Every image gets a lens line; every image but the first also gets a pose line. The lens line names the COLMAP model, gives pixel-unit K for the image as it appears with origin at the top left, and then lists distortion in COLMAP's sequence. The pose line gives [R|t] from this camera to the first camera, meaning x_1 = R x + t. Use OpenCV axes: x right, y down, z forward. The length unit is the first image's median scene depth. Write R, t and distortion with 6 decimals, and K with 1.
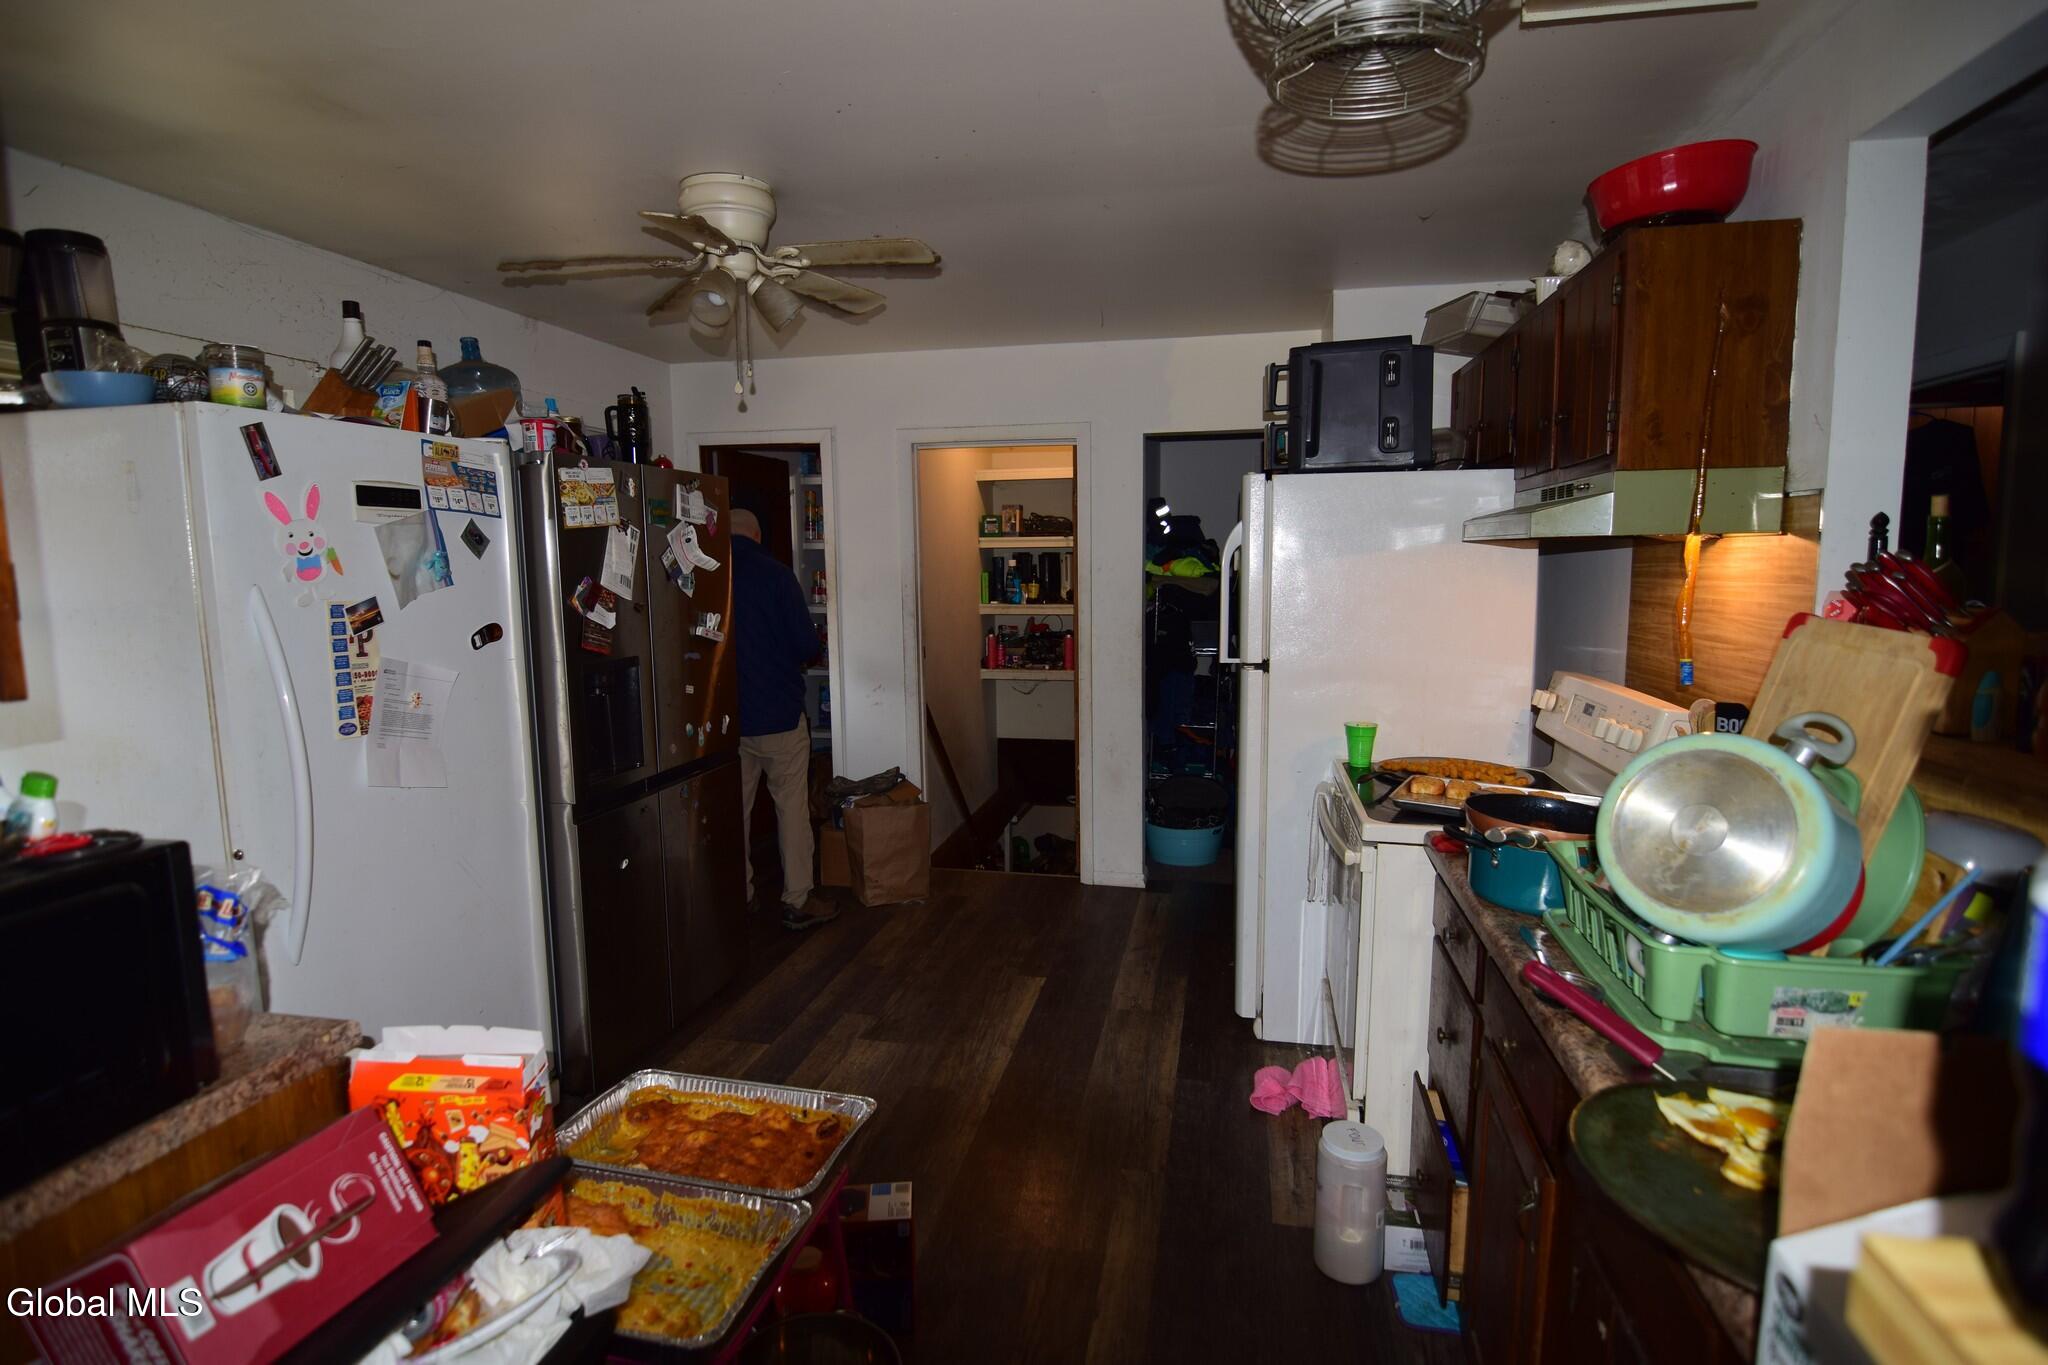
lens RADIAL K [[979.9, 0, 1019.6], [0, 979.9, 682.8], [0, 0, 1]] dist [-0.016429, -0.005723]
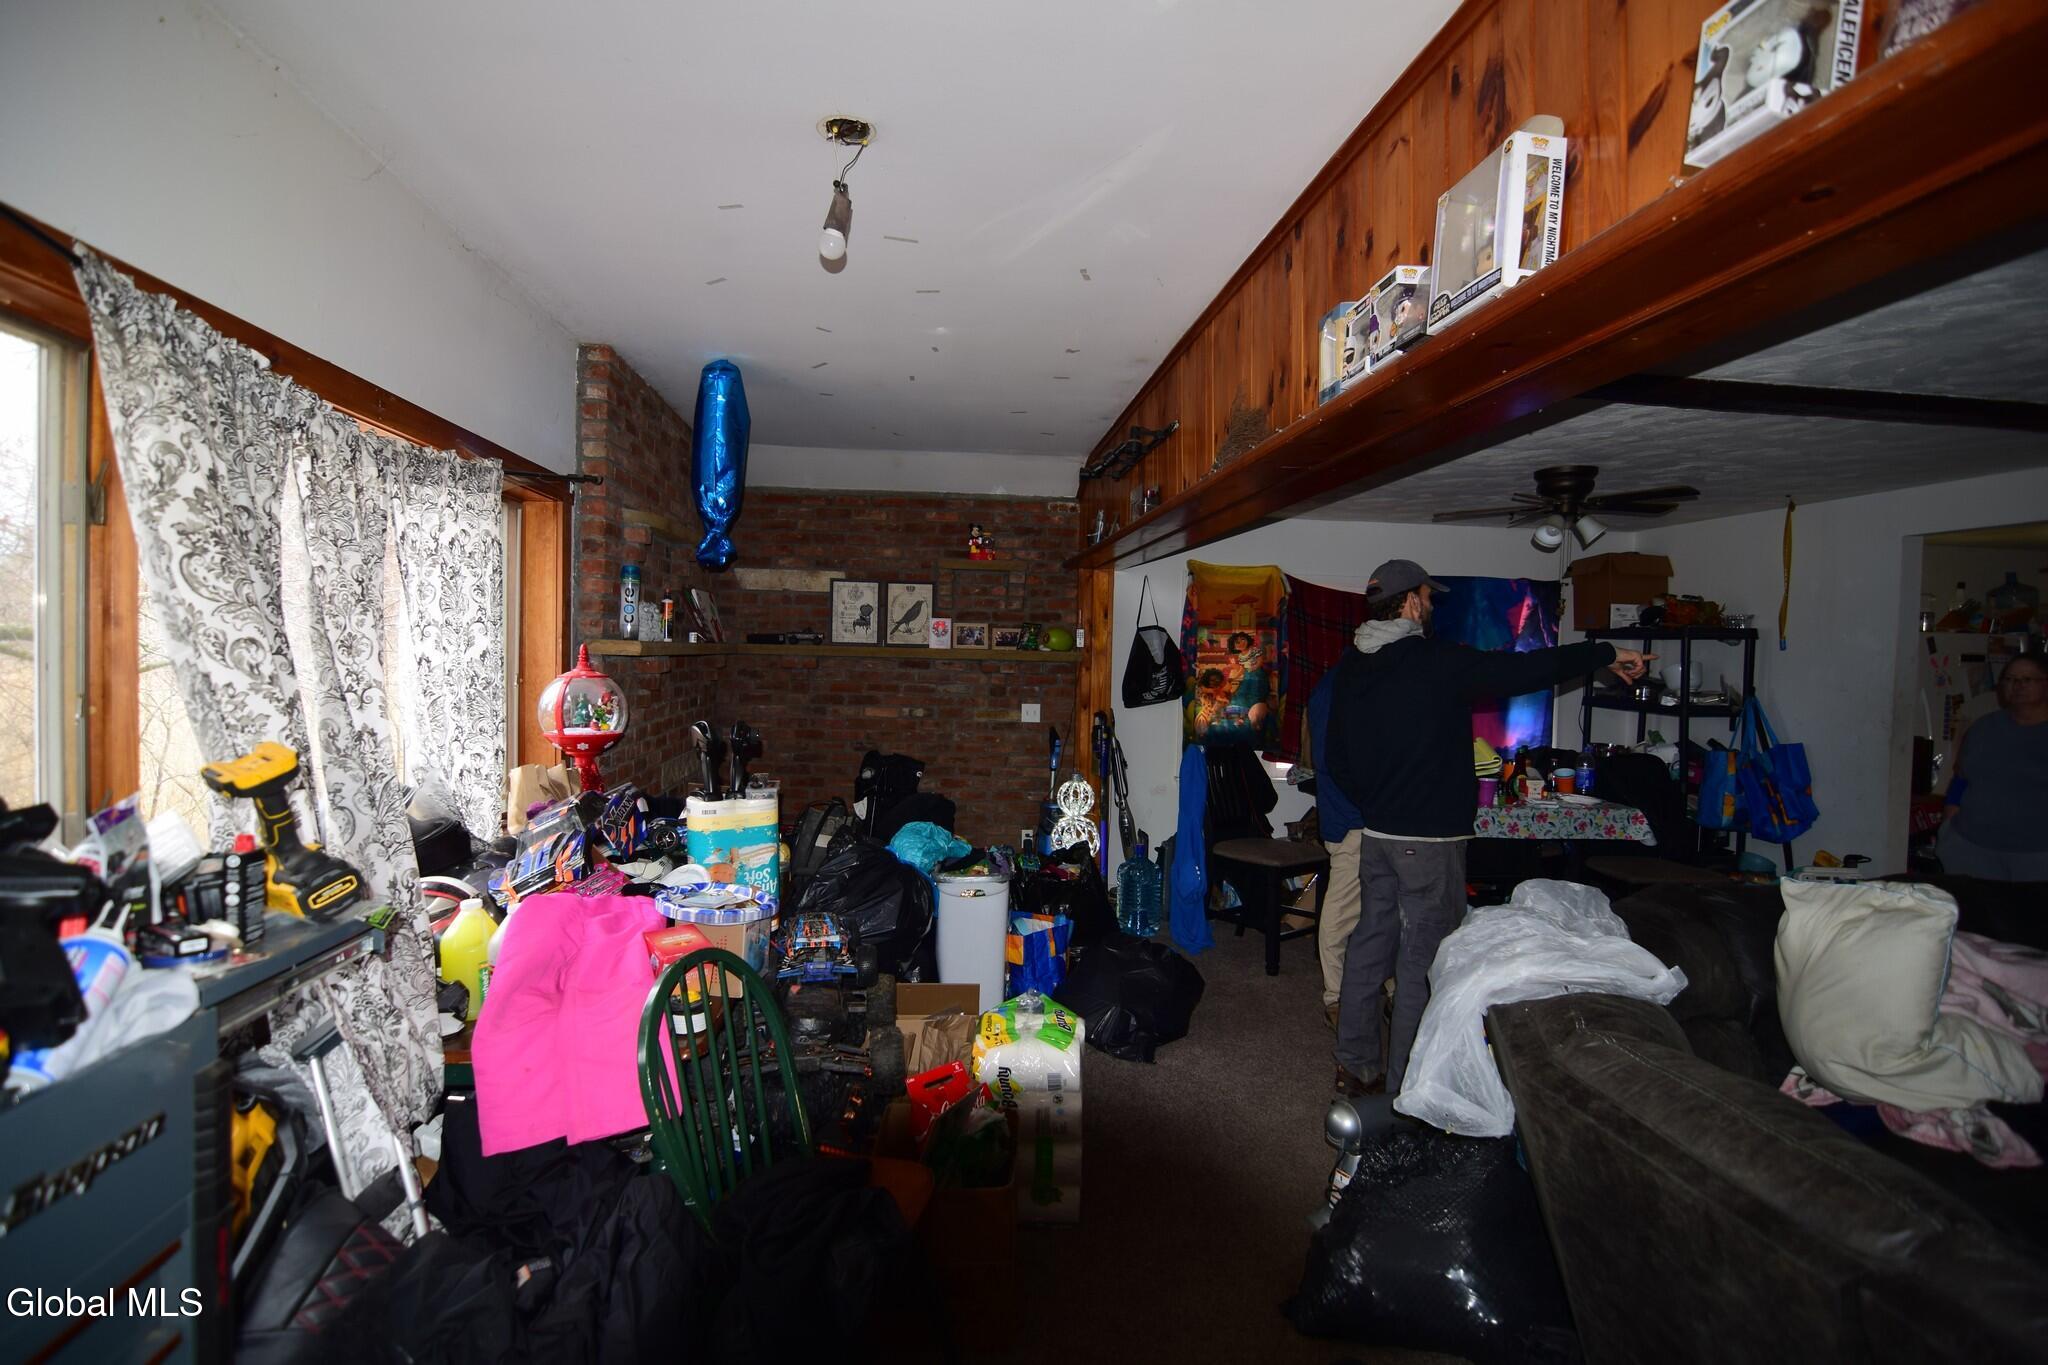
lens RADIAL K [[979.9, 0, 1012.2], [0, 979.9, 688.4], [0, 0, 1]] dist [-0.016429, -0.005723]
pose [[0.281019, 0.044185, -0.958685, 1.202643], [-0.151176, 0.988506, 0.001245, 0.304109], [0.947721, 0.144580, 0.284469, -2.357473]]
